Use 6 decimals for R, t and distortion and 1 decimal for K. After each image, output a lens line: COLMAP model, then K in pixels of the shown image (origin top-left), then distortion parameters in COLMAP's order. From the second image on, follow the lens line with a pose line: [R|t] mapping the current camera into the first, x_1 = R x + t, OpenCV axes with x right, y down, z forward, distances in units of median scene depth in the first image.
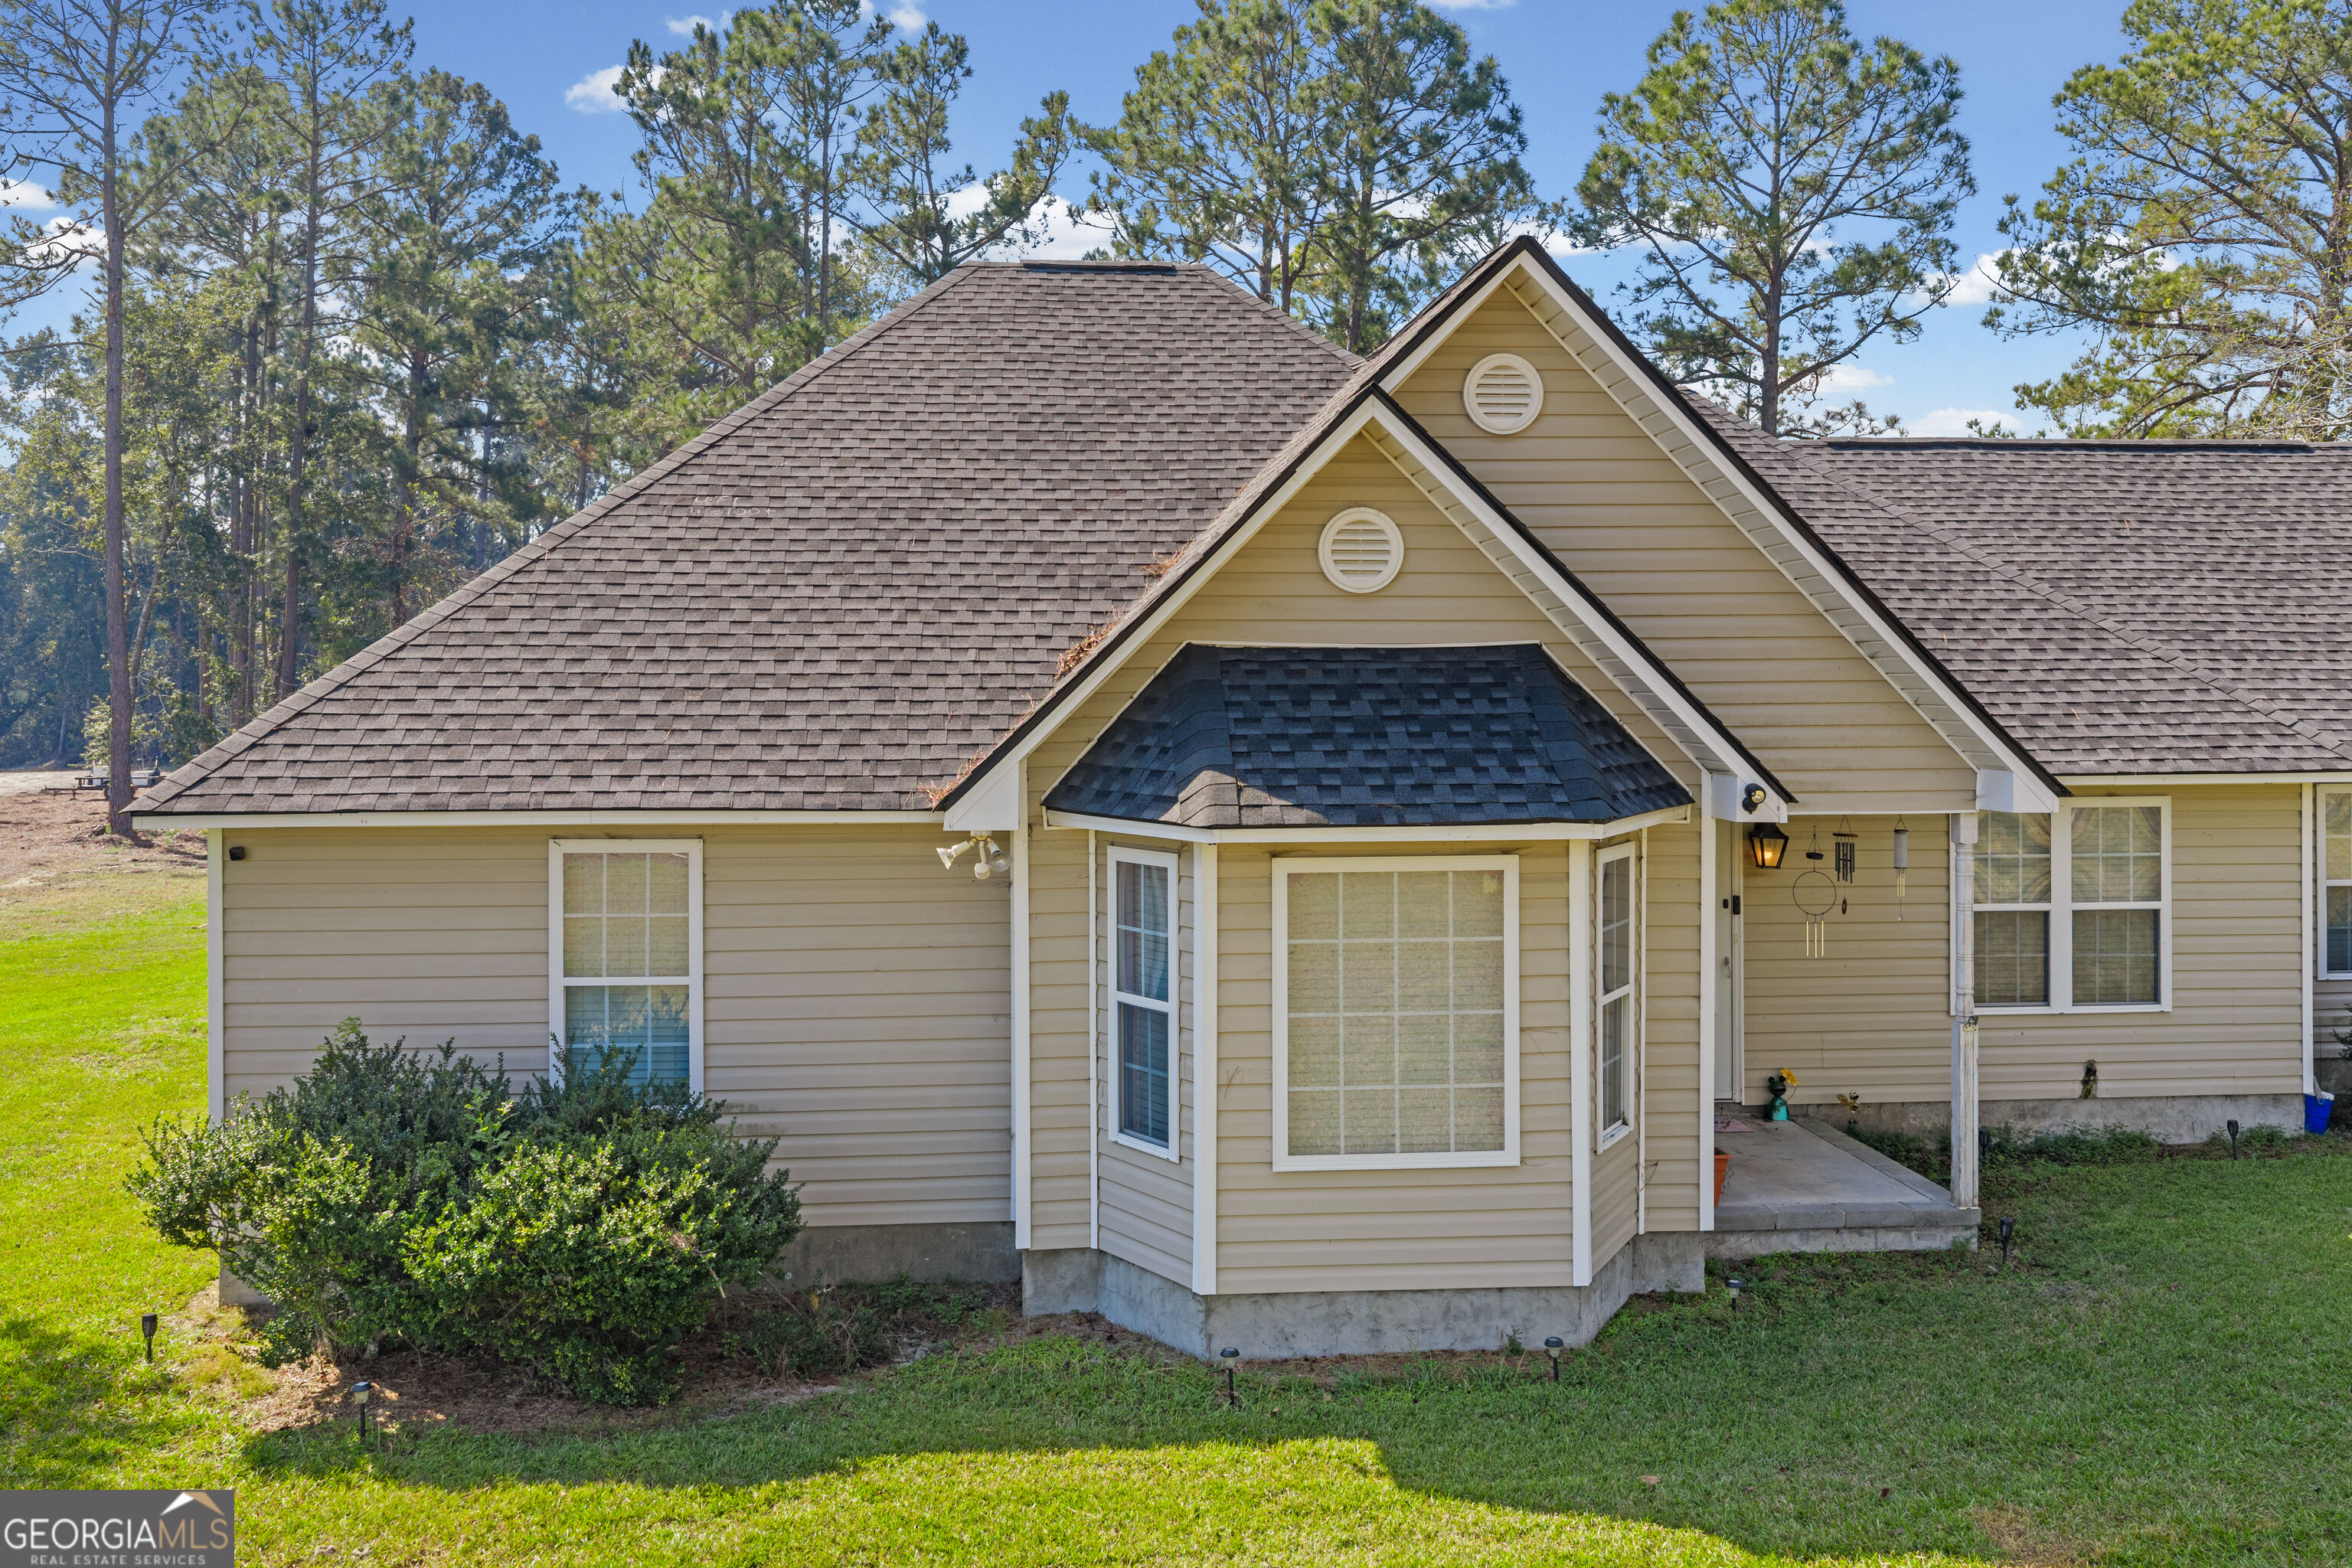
lens RADIAL K [[1978.8, 0, 1193.8], [0, 1978.8, 666.6], [0, 0, 1]] dist [0.044789, -0.009433]
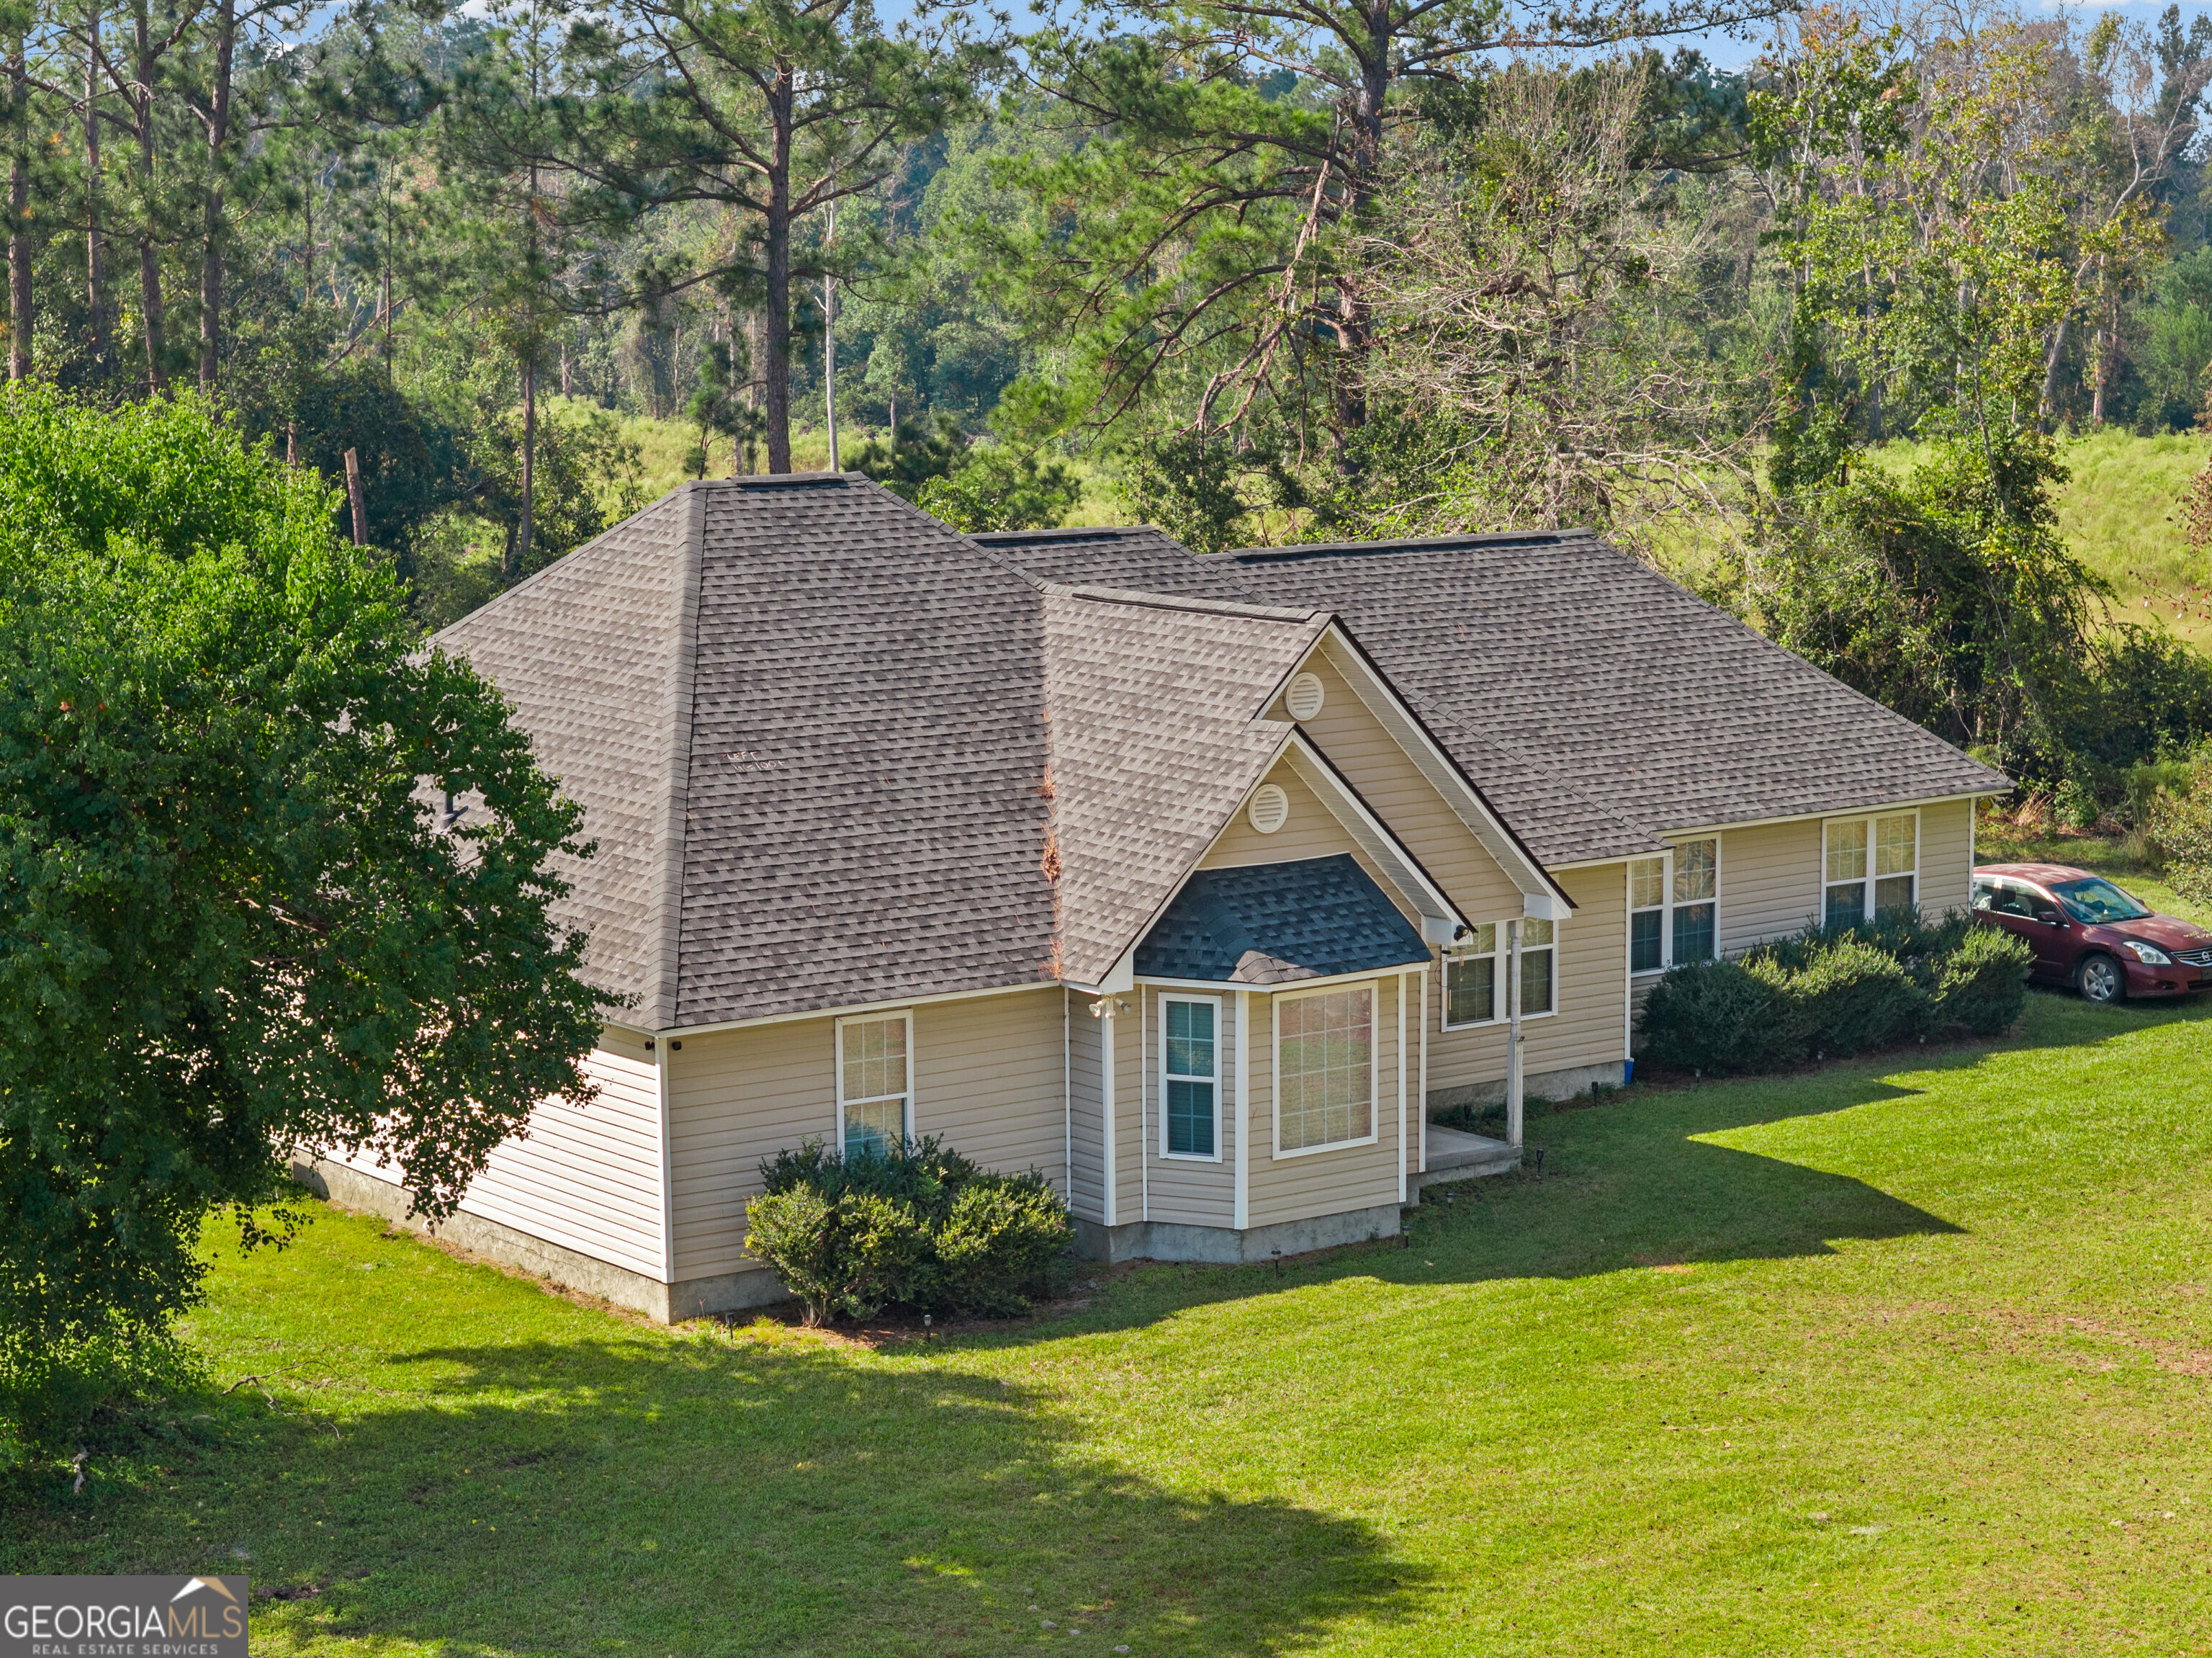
lens RADIAL K [[4505.9, 0, 1106.0], [0, 4505.9, 829.0], [0, 0, 1]] dist [0.020245, -0.020079]
pose [[0.858023, -0.075932, 0.507967, -0.520030], [0.007817, 0.990827, 0.134907, -0.146387], [-0.513551, -0.111782, 0.850747, -0.581279]]
